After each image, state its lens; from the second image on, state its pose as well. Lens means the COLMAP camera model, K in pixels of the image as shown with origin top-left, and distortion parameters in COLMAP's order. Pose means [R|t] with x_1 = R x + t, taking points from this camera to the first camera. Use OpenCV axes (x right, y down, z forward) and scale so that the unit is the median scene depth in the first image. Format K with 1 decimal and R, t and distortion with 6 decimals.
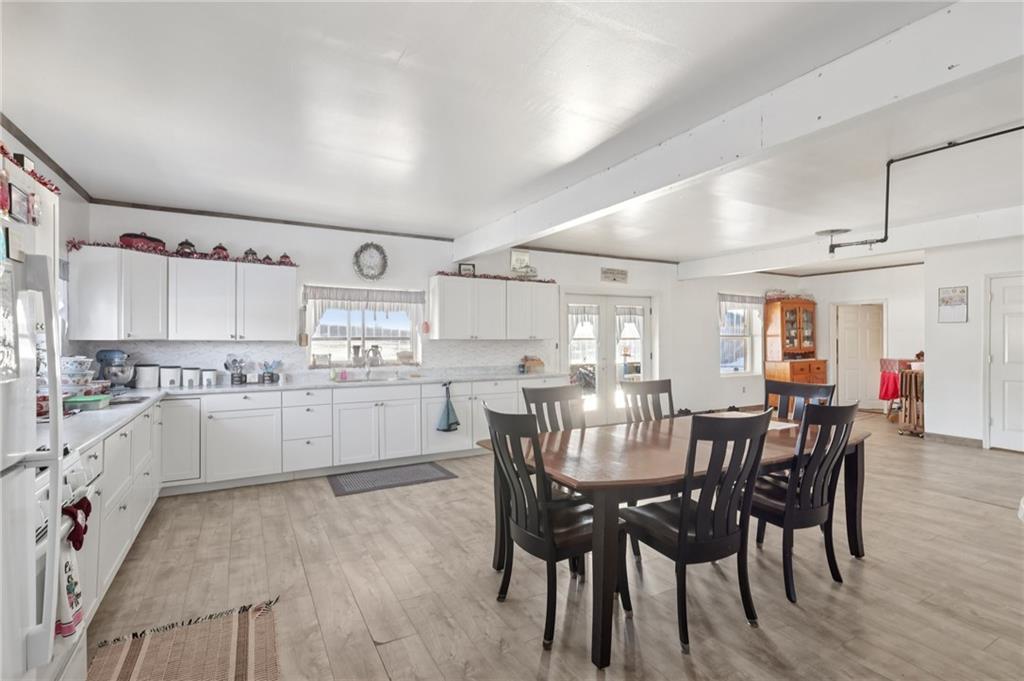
lens RADIAL K [[484.6, 0, 513.3], [0, 484.6, 342.2], [0, 0, 1]] dist [0.013535, 0.000280]
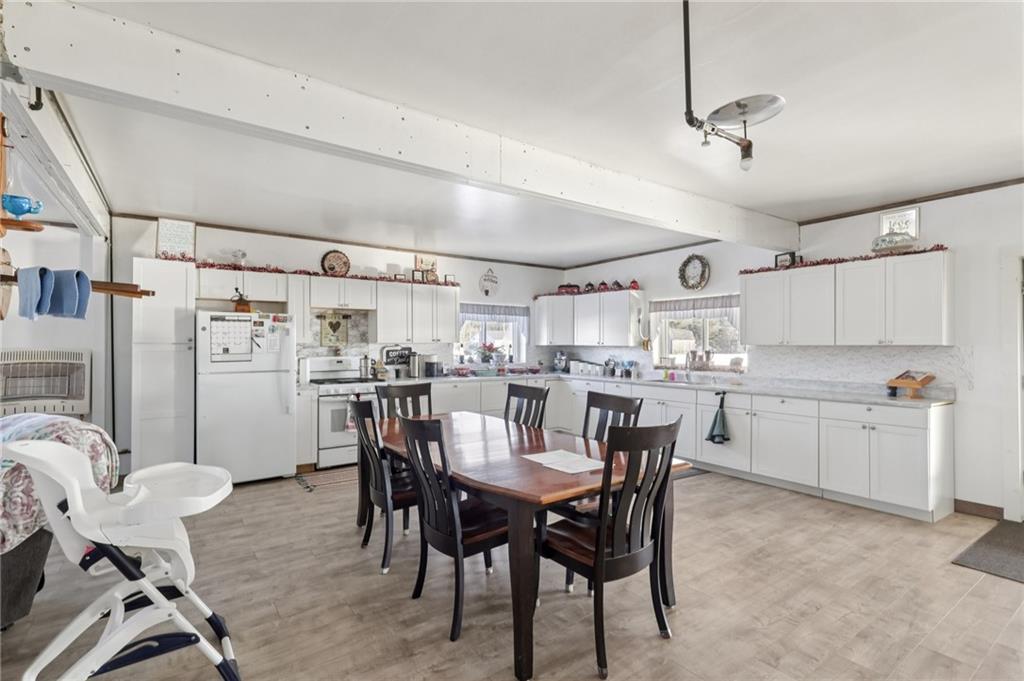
lens RADIAL K [[484.6, 0, 513.3], [0, 484.6, 342.2], [0, 0, 1]] dist [0.013535, 0.000280]
pose [[0.101076, -0.004781, -0.994867, 0.753720], [-0.005404, 0.999971, -0.005355, -0.004252], [0.994864, 0.005917, 0.101047, 0.510608]]
